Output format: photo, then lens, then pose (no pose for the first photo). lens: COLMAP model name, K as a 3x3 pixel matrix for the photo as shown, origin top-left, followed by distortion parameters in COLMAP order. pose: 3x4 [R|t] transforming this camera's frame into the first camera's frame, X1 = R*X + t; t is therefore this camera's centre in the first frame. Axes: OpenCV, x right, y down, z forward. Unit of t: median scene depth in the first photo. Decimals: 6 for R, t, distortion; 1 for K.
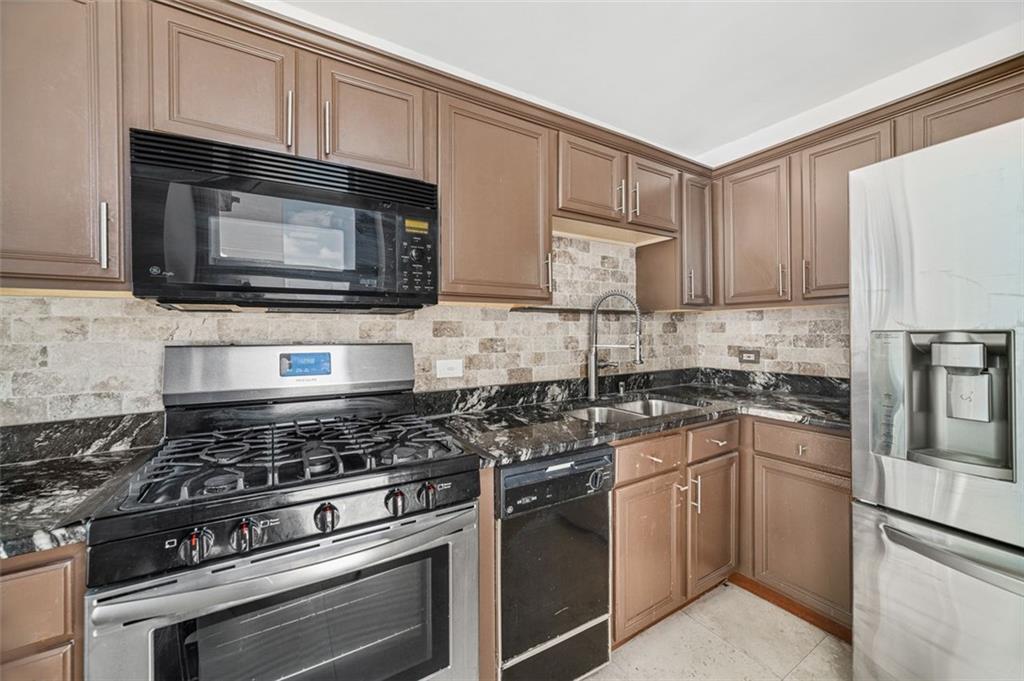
lens RADIAL K [[395.5, 0, 509.8], [0, 395.5, 331.9], [0, 0, 1]] dist [-0.002094, 0.000037]
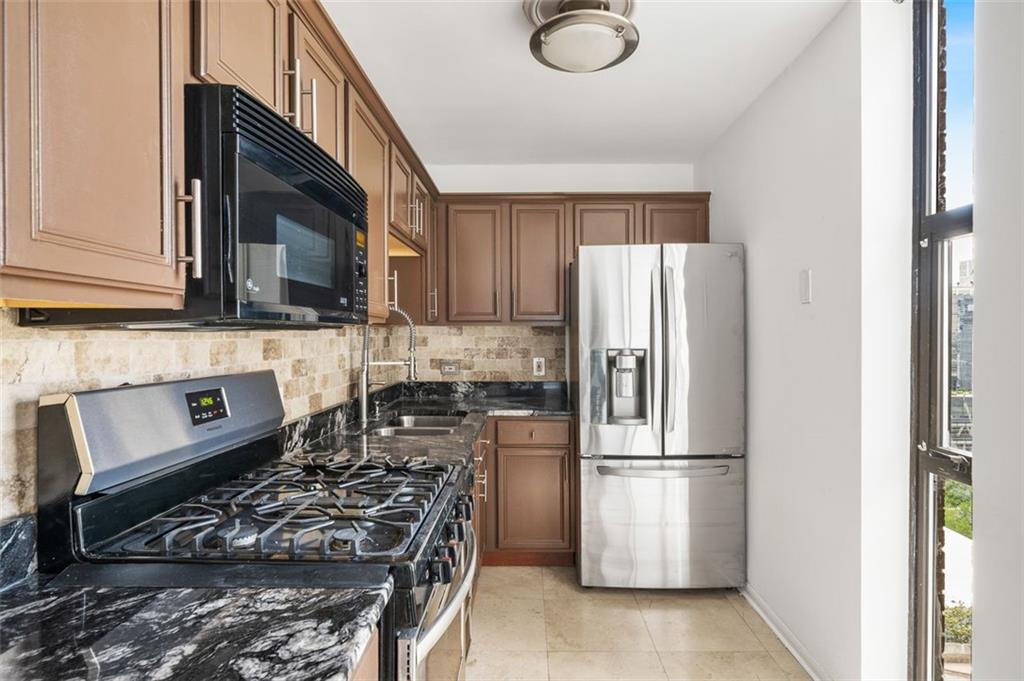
lens RADIAL K [[560.8, 0, 512.4], [0, 560.8, 342.9], [0, 0, 1]] dist [0.000660, 0.000909]
pose [[0.545331, -0.005470, 0.838203, -0.832620], [-0.004370, 0.999947, 0.009369, -0.032554], [-0.838210, -0.008773, 0.545277, 0.013236]]
